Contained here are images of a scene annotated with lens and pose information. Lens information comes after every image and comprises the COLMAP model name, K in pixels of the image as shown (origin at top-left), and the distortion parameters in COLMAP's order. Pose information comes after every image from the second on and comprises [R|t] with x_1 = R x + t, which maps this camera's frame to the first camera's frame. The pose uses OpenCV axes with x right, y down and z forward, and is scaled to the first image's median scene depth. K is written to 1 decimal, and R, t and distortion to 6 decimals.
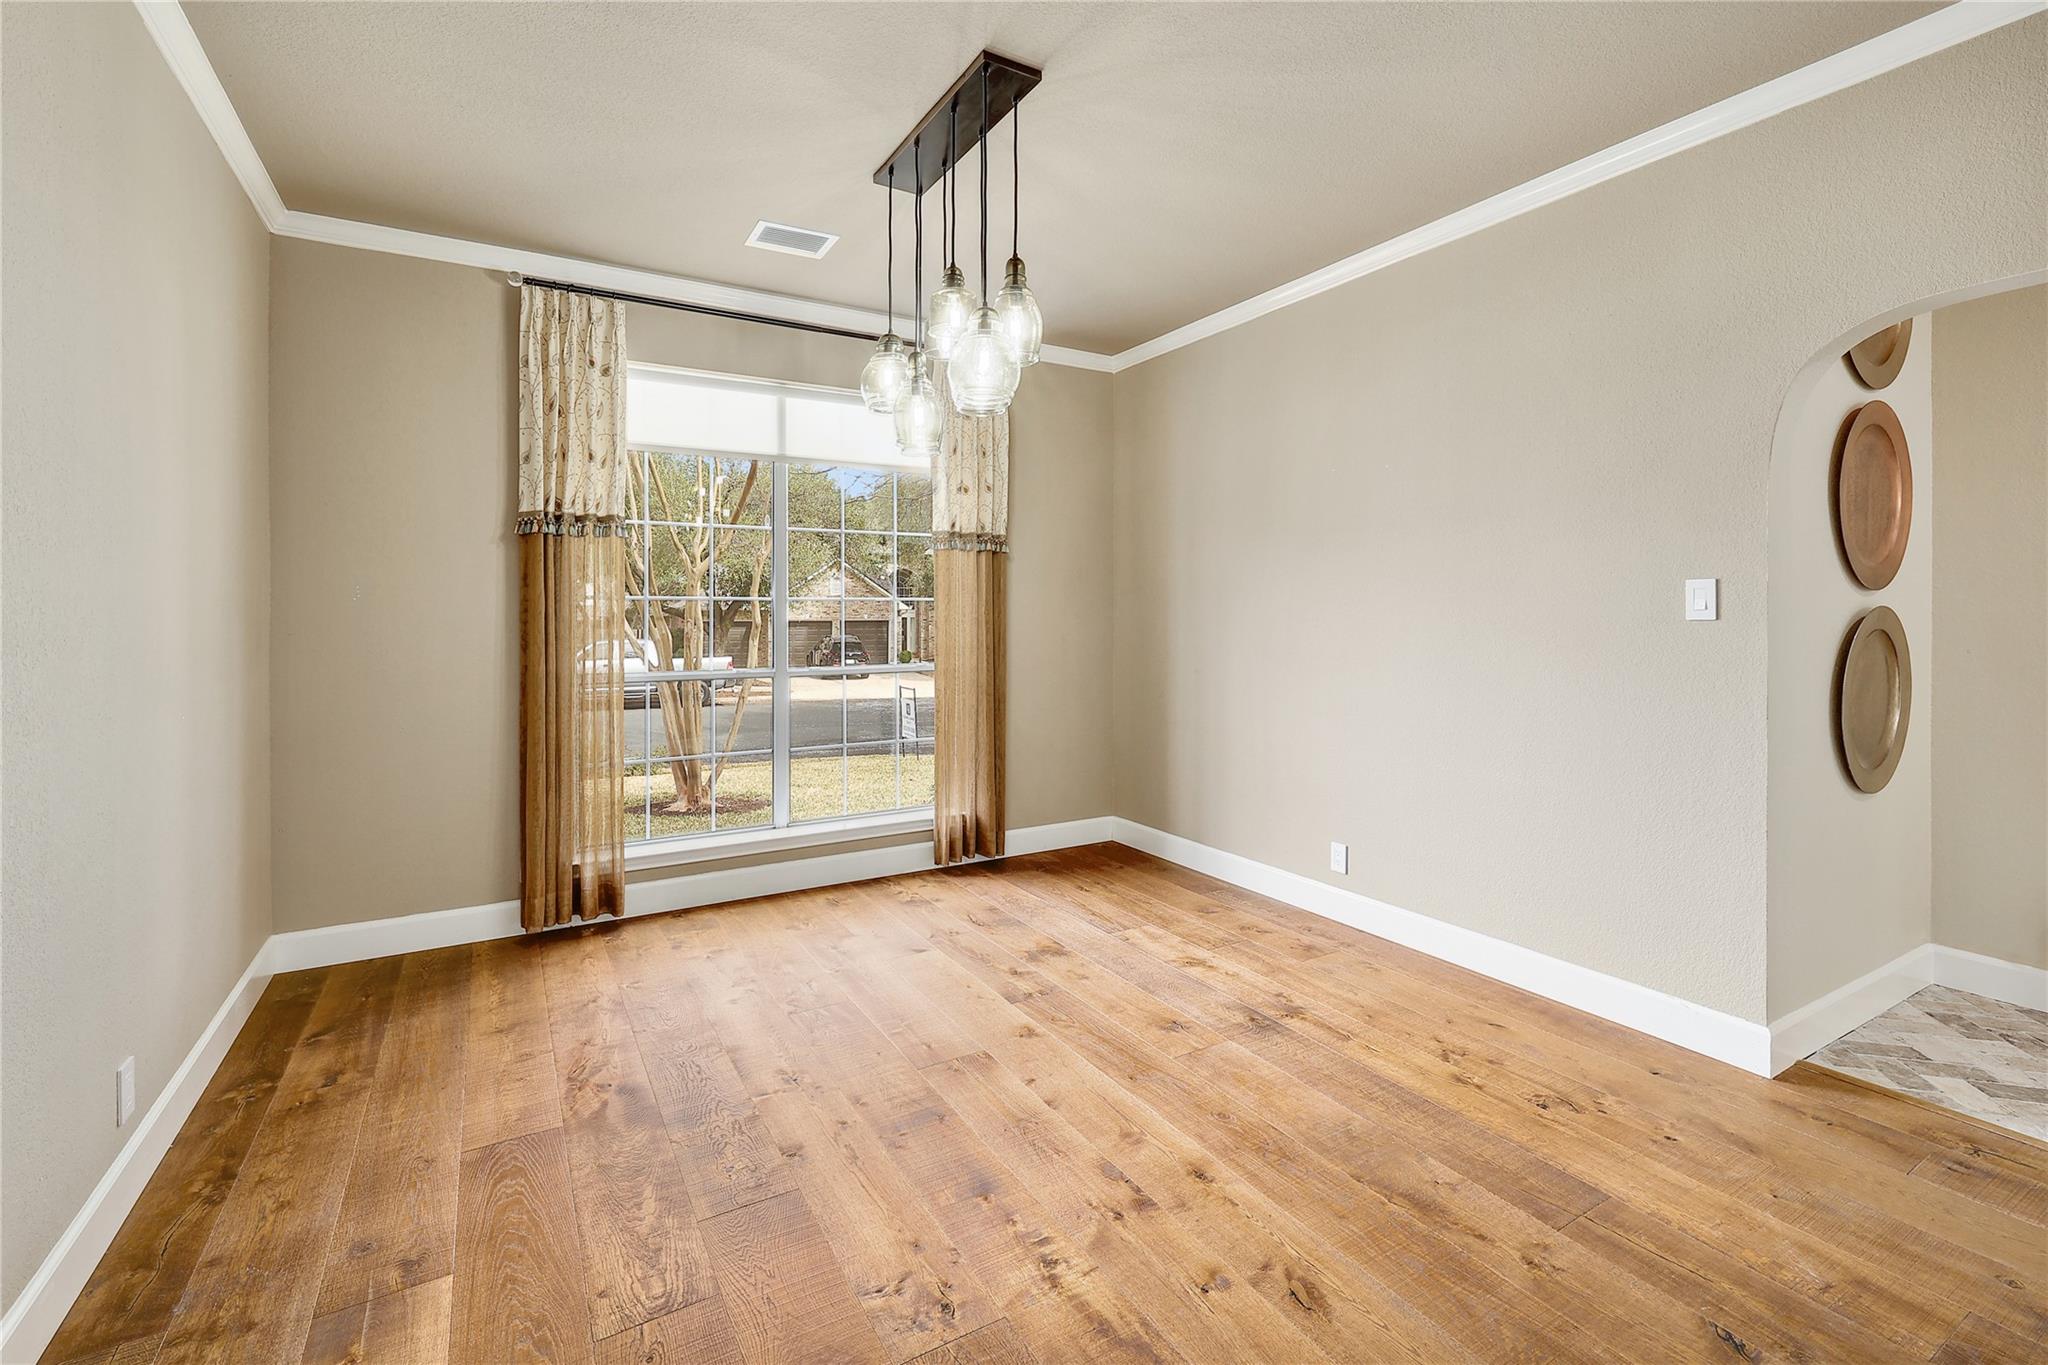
lens RADIAL K [[898.3, 0, 1023.3], [0, 898.3, 608.7], [0, 0, 1]] dist [-0.001373, 0.000014]
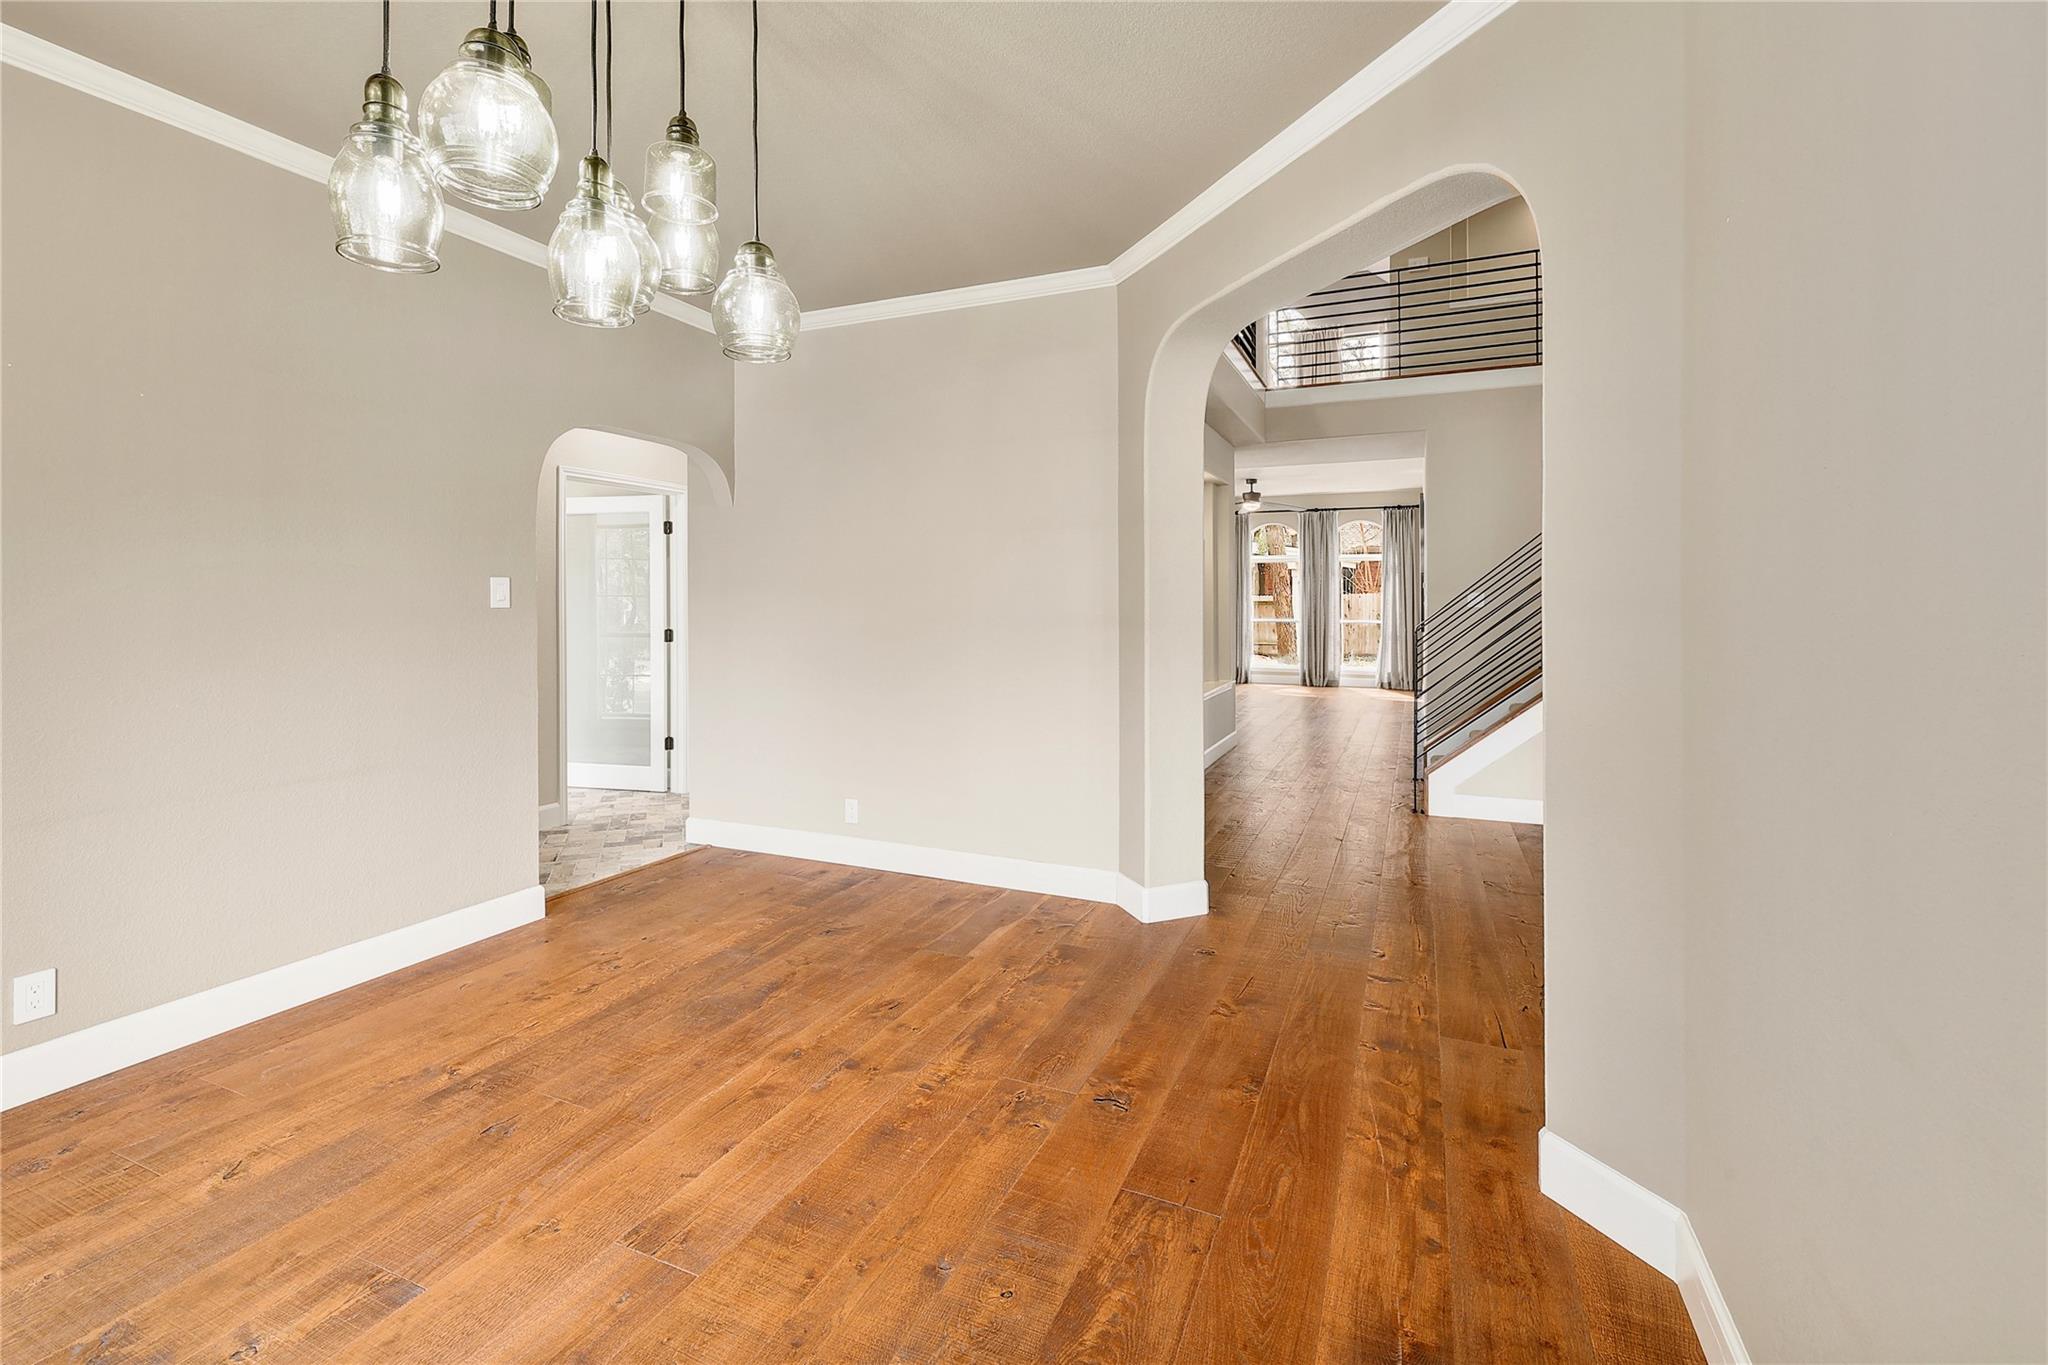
lens RADIAL K [[898.3, 0, 1023.3], [0, 898.3, 608.7], [0, 0, 1]] dist [-0.001373, 0.000014]
pose [[-0.585665, -0.004519, 0.810541, -0.861631], [-0.005939, 0.999982, 0.001283, 0.008449], [-0.810532, -0.004062, -0.585681, 1.279279]]
